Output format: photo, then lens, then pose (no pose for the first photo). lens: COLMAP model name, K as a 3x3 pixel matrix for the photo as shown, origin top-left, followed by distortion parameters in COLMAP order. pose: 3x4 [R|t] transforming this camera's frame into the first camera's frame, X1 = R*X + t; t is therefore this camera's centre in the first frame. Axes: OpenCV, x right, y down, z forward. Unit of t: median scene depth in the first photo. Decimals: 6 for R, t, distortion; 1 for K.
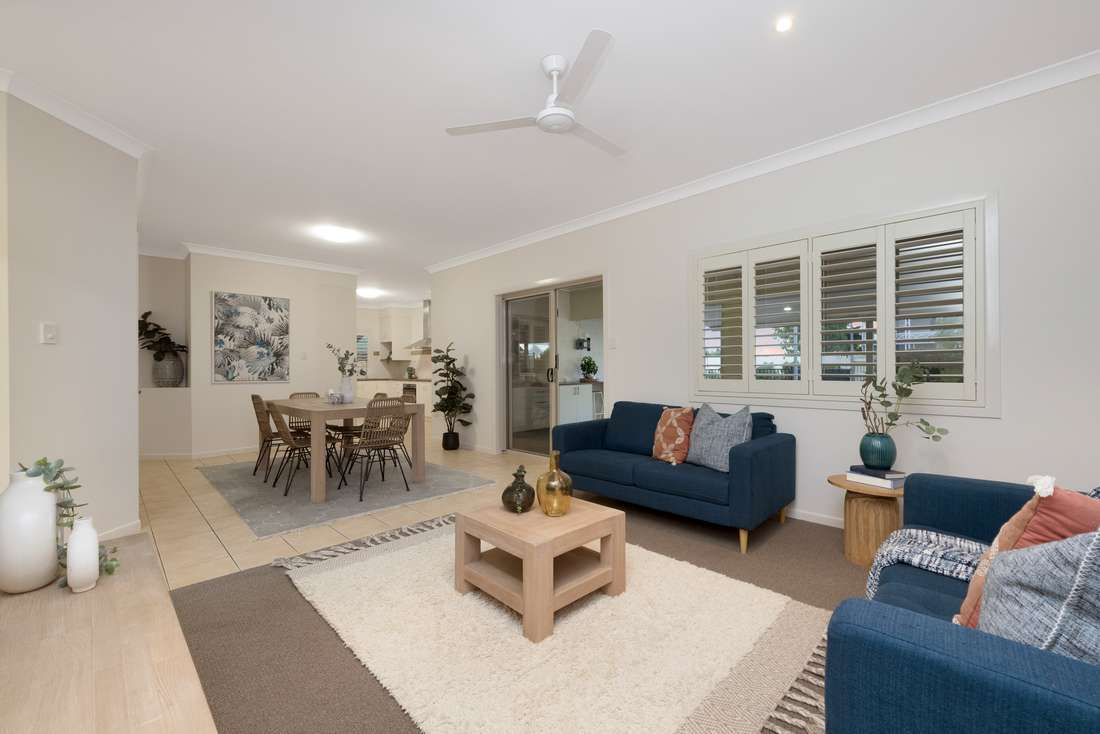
lens RADIAL K [[441.9, 0, 550.5], [0, 441.9, 367.5], [0, 0, 1]] dist [0.001804, 0.000041]
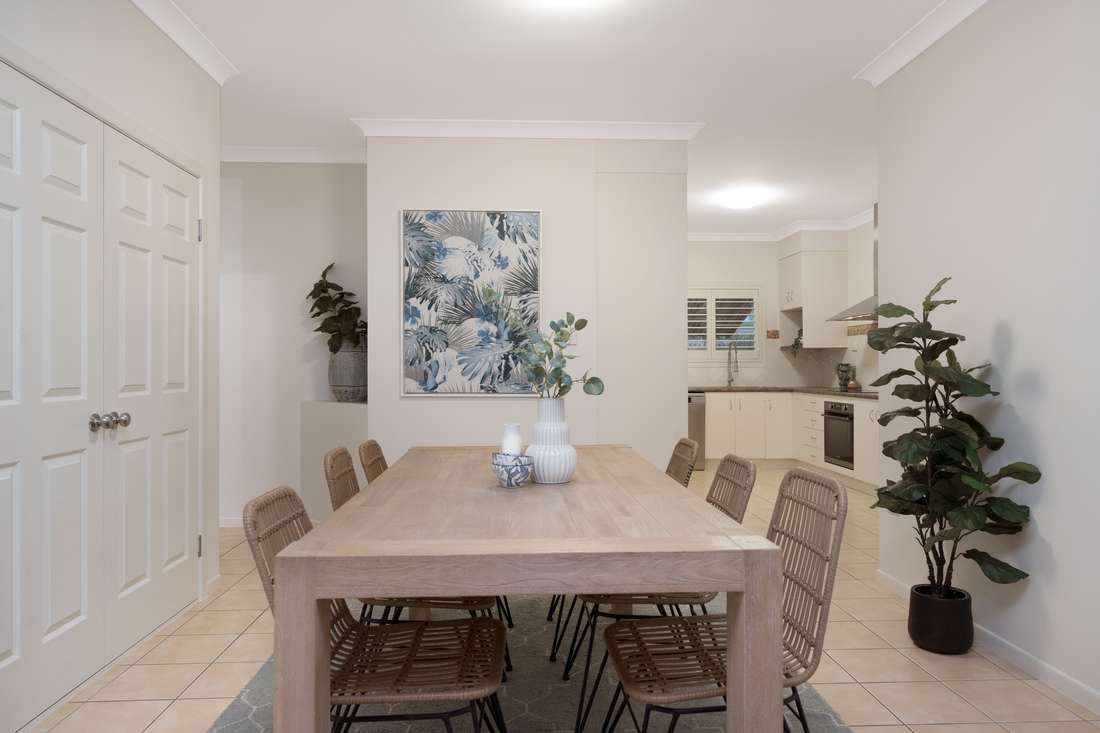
lens RADIAL K [[705.8, 0, 548.7], [0, 705.8, 361.9], [0, 0, 1]] dist [-0.005219, 0.000863]
pose [[0.736850, -0.000645, -0.676056, -0.103473], [-0.000616, 0.999998, -0.001625, -0.001968], [0.676056, 0.001614, 0.736849, 0.492109]]
